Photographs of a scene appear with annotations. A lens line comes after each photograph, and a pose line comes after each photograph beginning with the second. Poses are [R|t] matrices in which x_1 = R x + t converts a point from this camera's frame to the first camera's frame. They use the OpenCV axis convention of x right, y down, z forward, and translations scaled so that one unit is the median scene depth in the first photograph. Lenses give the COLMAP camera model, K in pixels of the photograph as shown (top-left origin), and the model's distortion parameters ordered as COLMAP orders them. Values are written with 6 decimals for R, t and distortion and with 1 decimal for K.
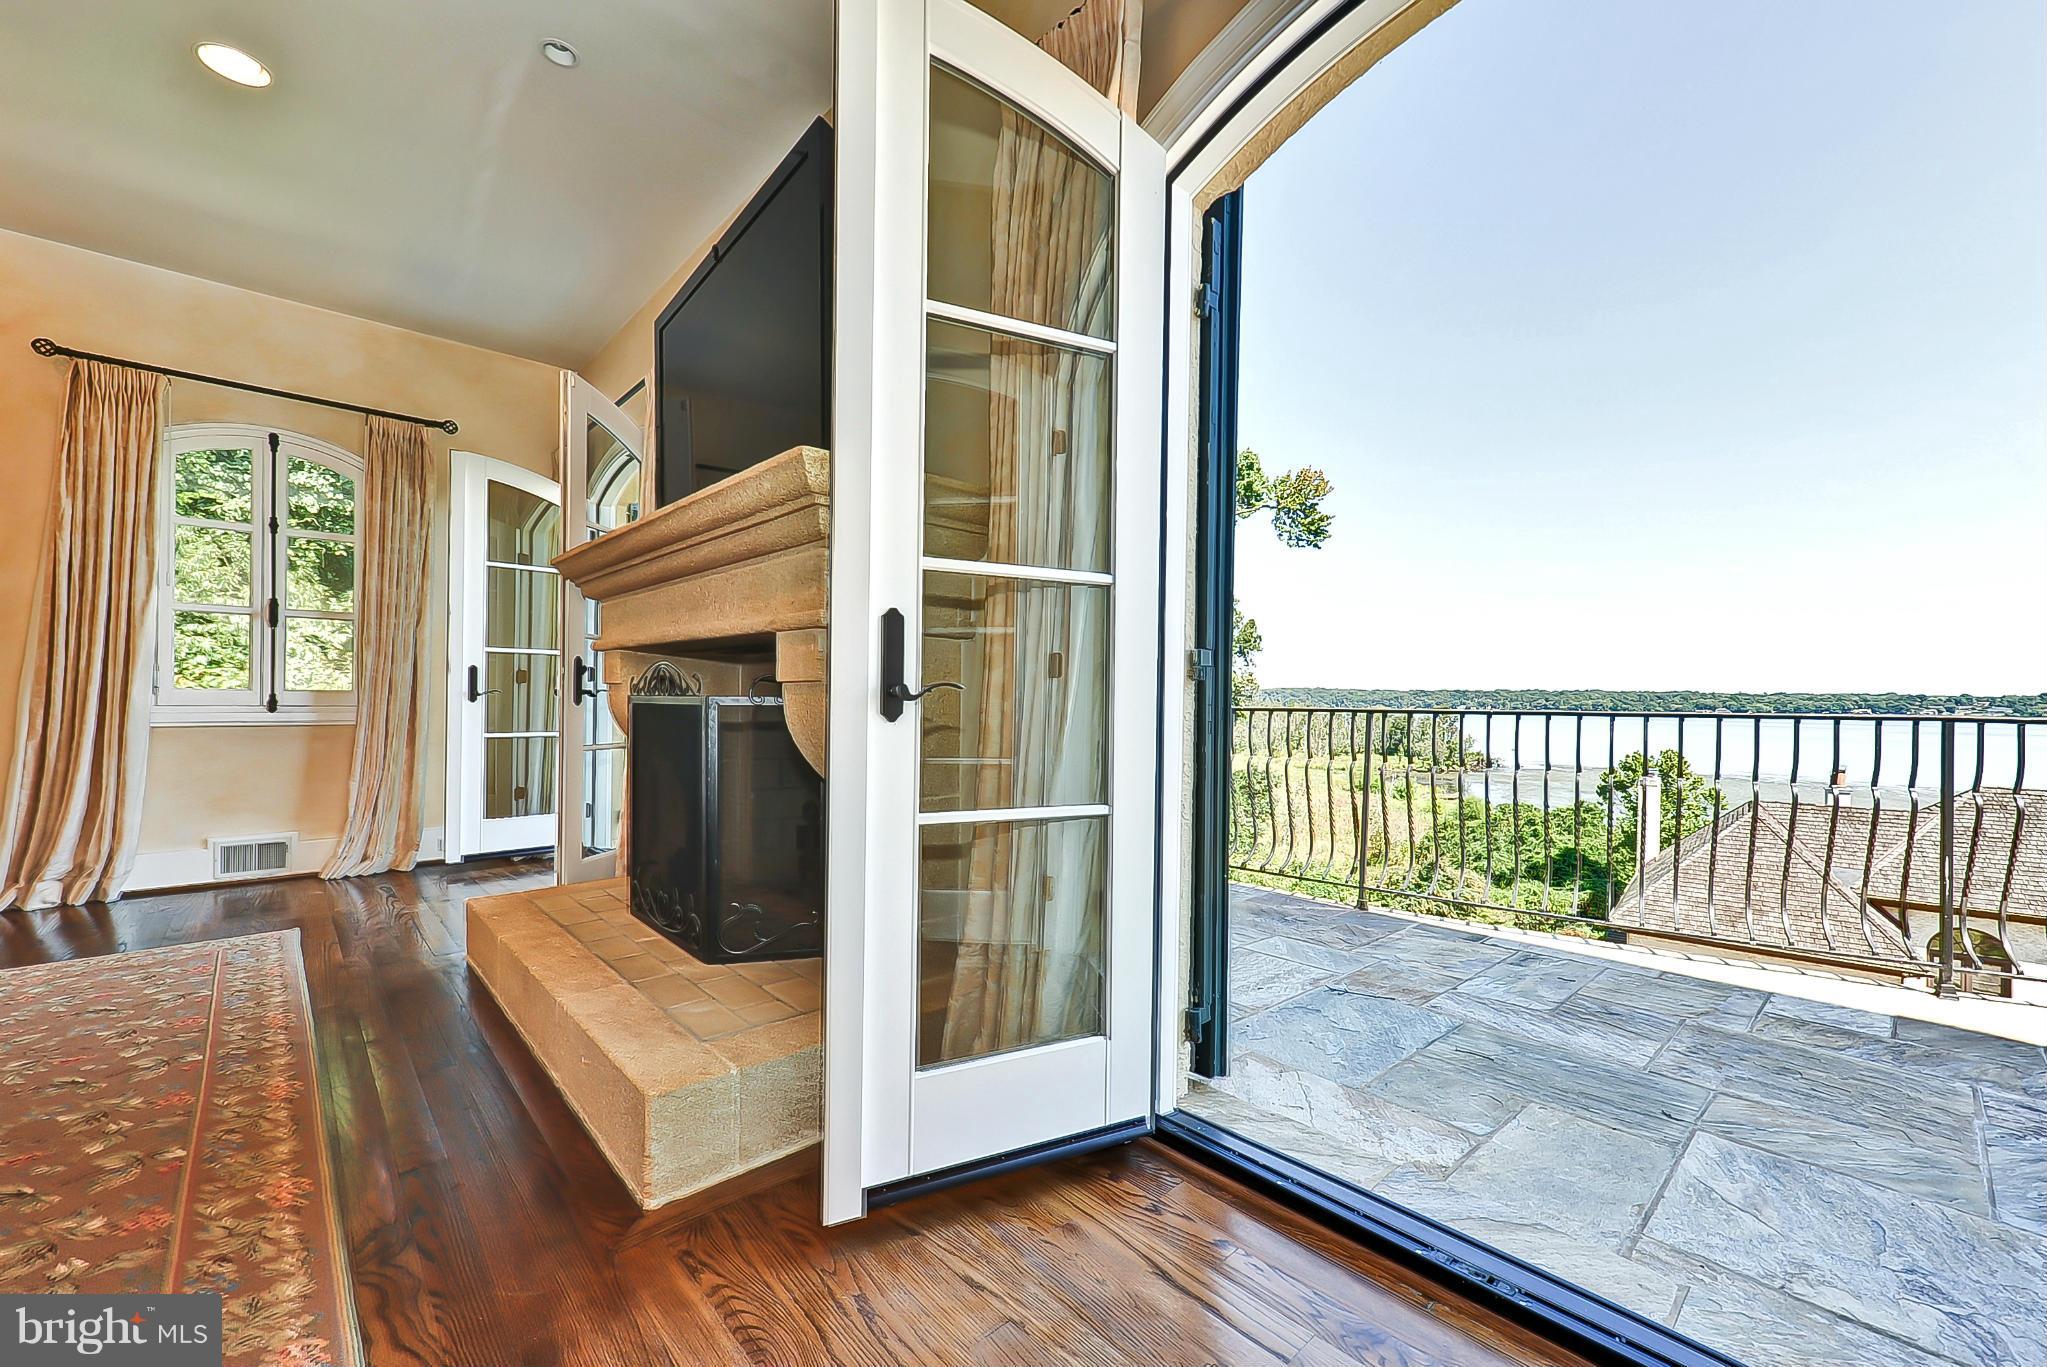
lens RADIAL K [[837.0, 0, 1026.0], [0, 837.0, 677.9], [0, 0, 1]] dist [-0.000654, -0.000228]
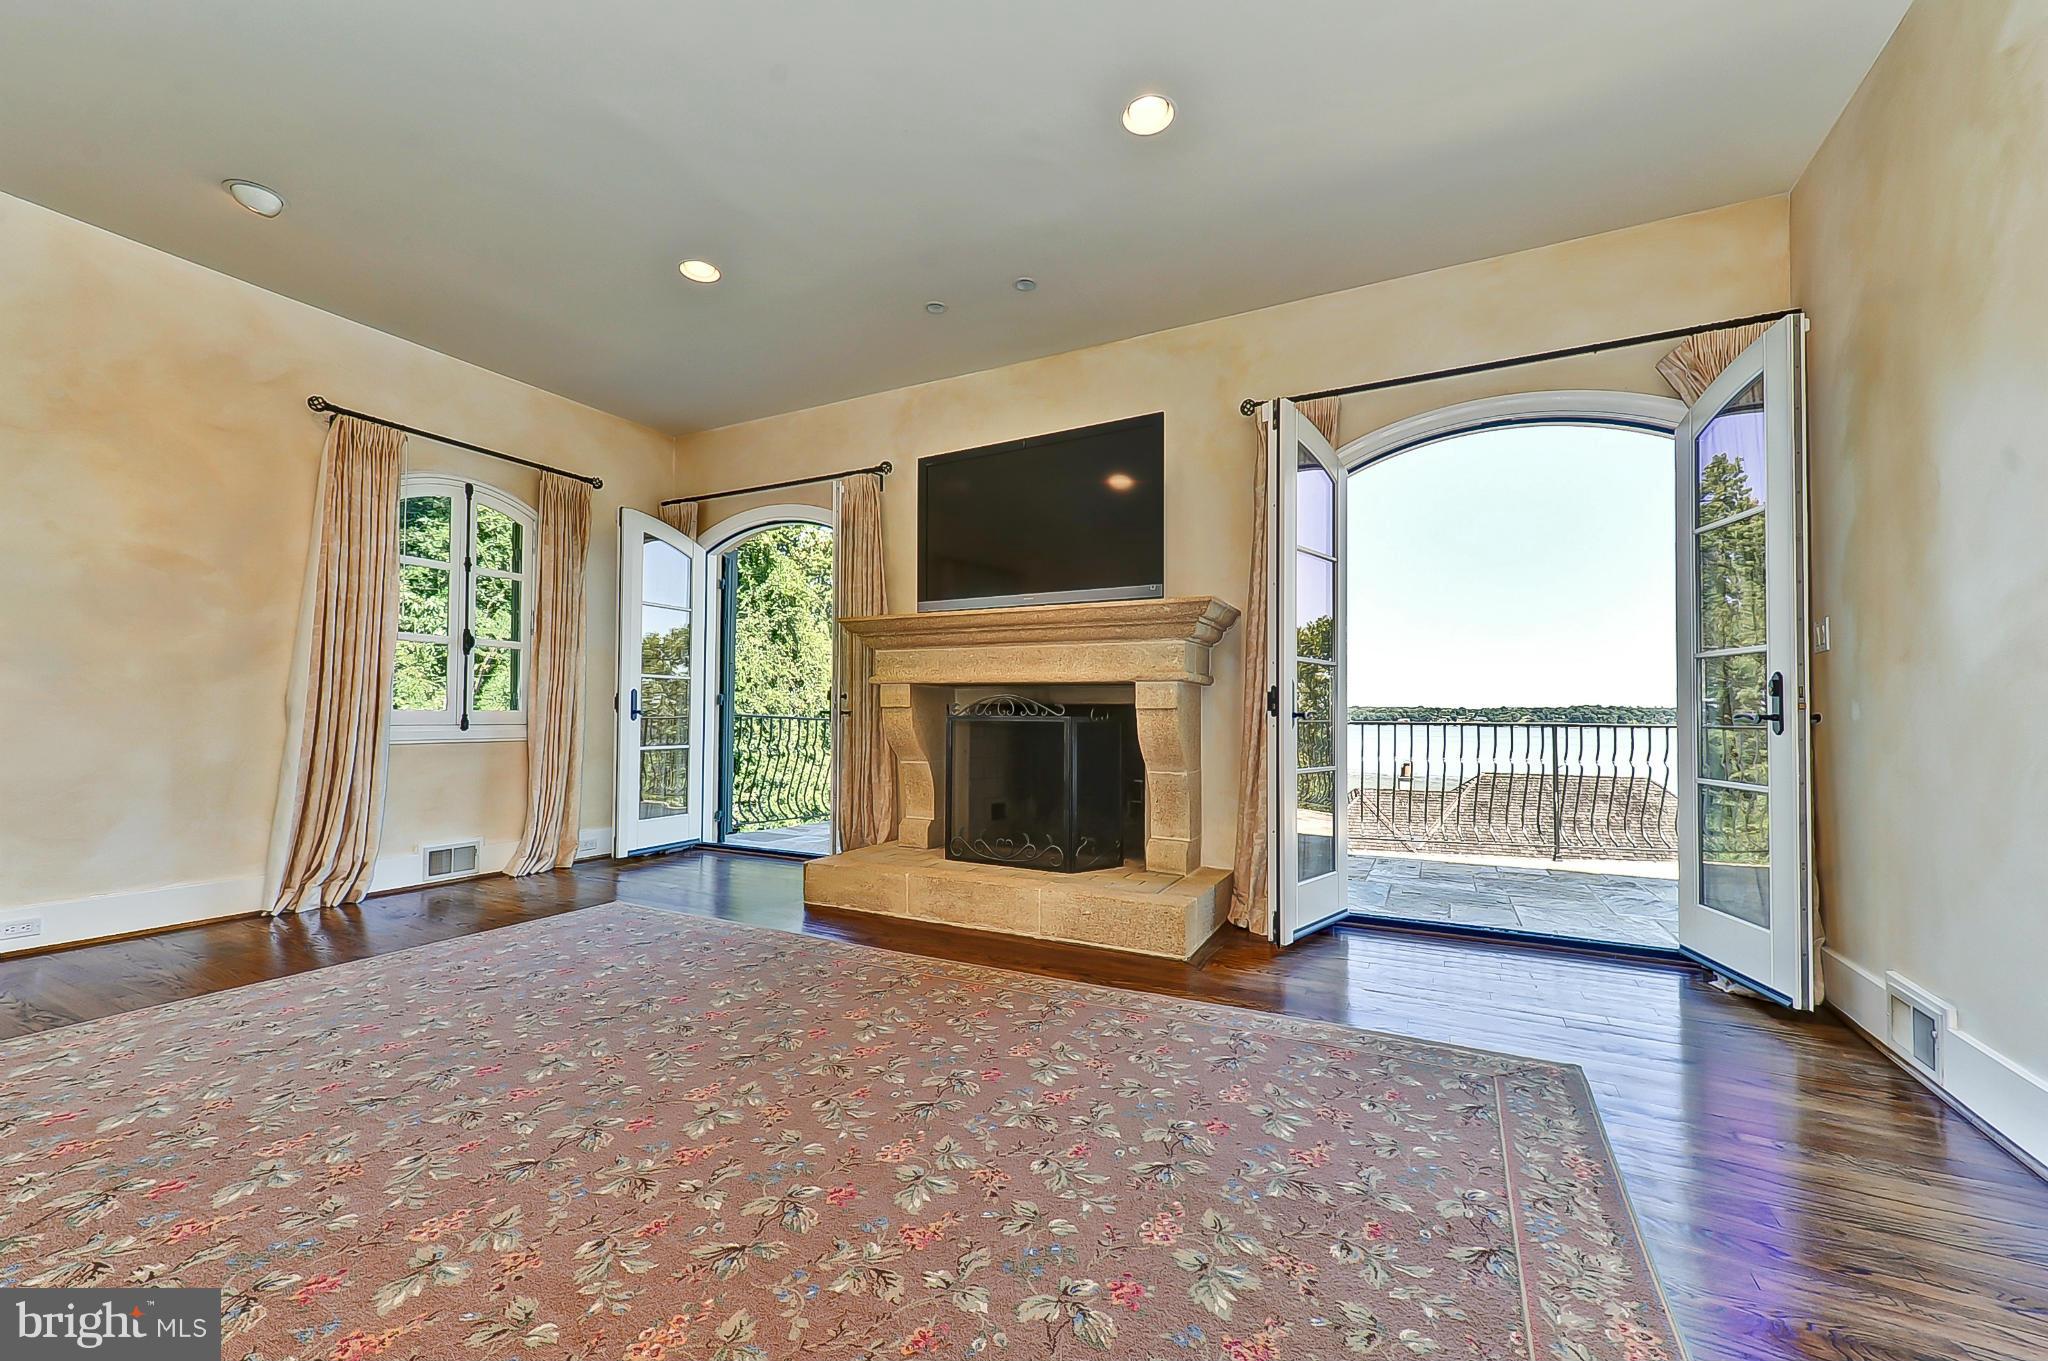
lens RADIAL K [[837.4, 0, 1018.9], [0, 837.4, 673.1], [0, 0, 1]] dist [-0.000654, -0.000228]
pose [[0.935349, 0.014080, 0.353445, -0.664190], [-0.006666, 0.999732, -0.022185, -0.017641], [-0.353662, 0.018395, 0.935192, -0.352348]]
